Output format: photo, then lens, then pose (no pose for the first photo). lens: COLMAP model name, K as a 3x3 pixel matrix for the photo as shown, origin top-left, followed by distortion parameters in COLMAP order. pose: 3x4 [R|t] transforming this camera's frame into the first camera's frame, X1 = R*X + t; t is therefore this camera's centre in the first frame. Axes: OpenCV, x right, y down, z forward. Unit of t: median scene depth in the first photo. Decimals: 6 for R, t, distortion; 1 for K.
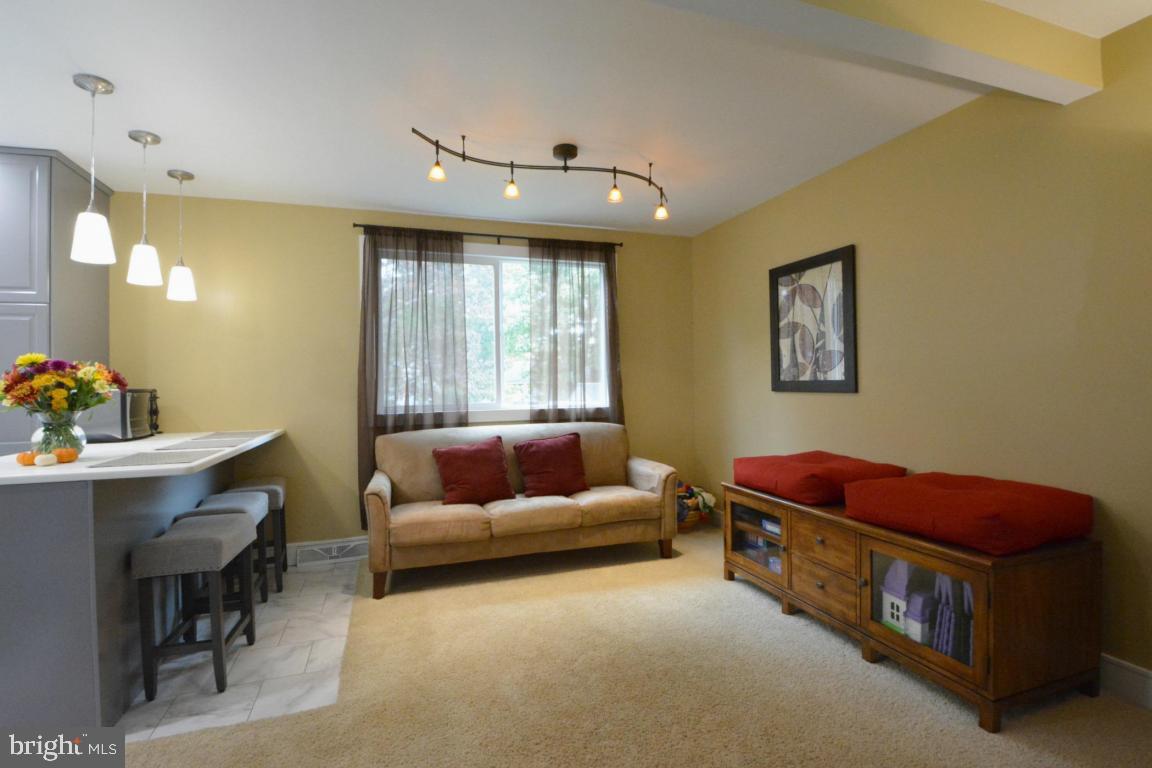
lens RADIAL K [[526.4, 0, 563.8], [0, 526.4, 379.4], [0, 0, 1]] dist [0.000434, -0.016207]
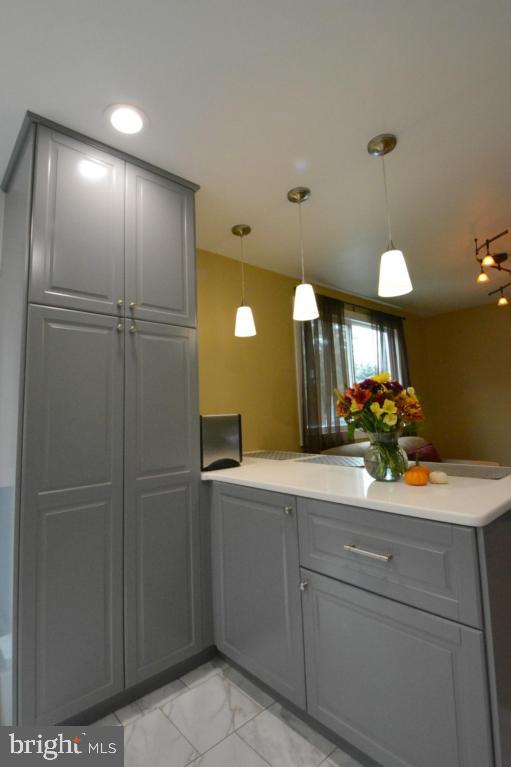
lens RADIAL K [[369.8, 0, 230.5], [0, 369.8, 368.8], [0, 0, 1]] dist [-0.010453, -0.007637]
pose [[0.929642, 0.027198, 0.367460, -0.974202], [0.017028, 0.993035, -0.116580, 0.006805], [-0.368071, 0.114634, 0.922704, 0.278951]]
